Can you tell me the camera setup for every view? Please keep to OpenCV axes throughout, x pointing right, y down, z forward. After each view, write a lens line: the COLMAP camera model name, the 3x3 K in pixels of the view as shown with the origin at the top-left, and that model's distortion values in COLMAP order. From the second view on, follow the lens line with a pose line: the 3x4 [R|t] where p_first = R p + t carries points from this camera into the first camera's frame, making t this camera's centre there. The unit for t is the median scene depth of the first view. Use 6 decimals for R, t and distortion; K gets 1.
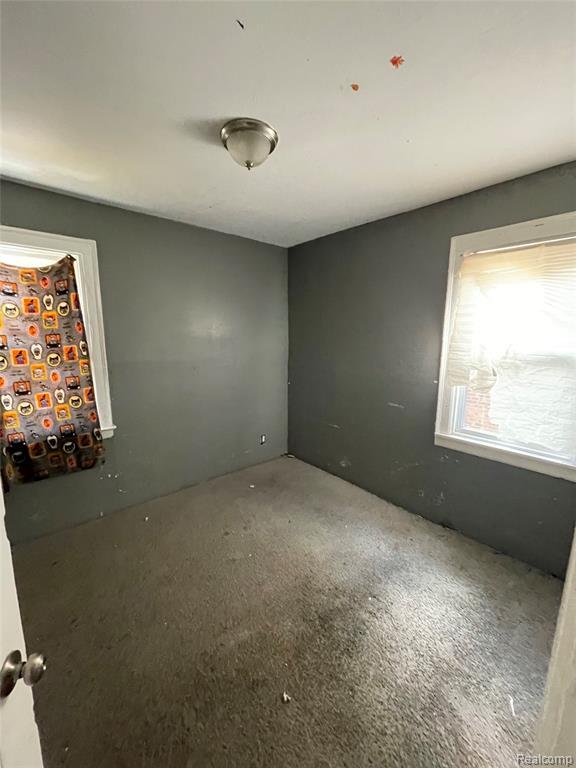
lens RADIAL K [[307.9, 0, 286.2], [0, 307.9, 383.3], [0, 0, 1]] dist [-0.003050, 0.000833]
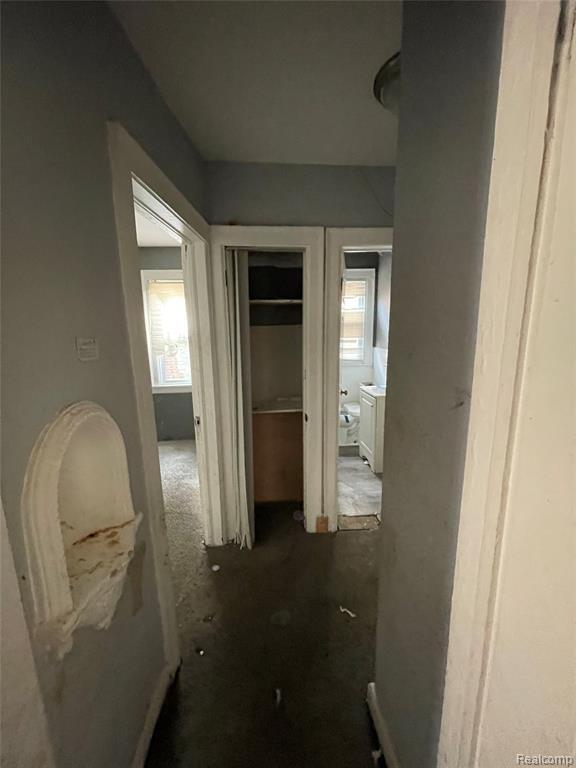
lens RADIAL K [[307.9, 0, 286.2], [0, 307.9, 381.4], [0, 0, 1]] dist [-0.003050, 0.000833]
pose [[0.589396, -0.158053, 0.792232, -0.442841], [0.150119, 0.985022, 0.084832, 0.117091], [-0.793774, 0.068929, 0.604295, -0.643269]]
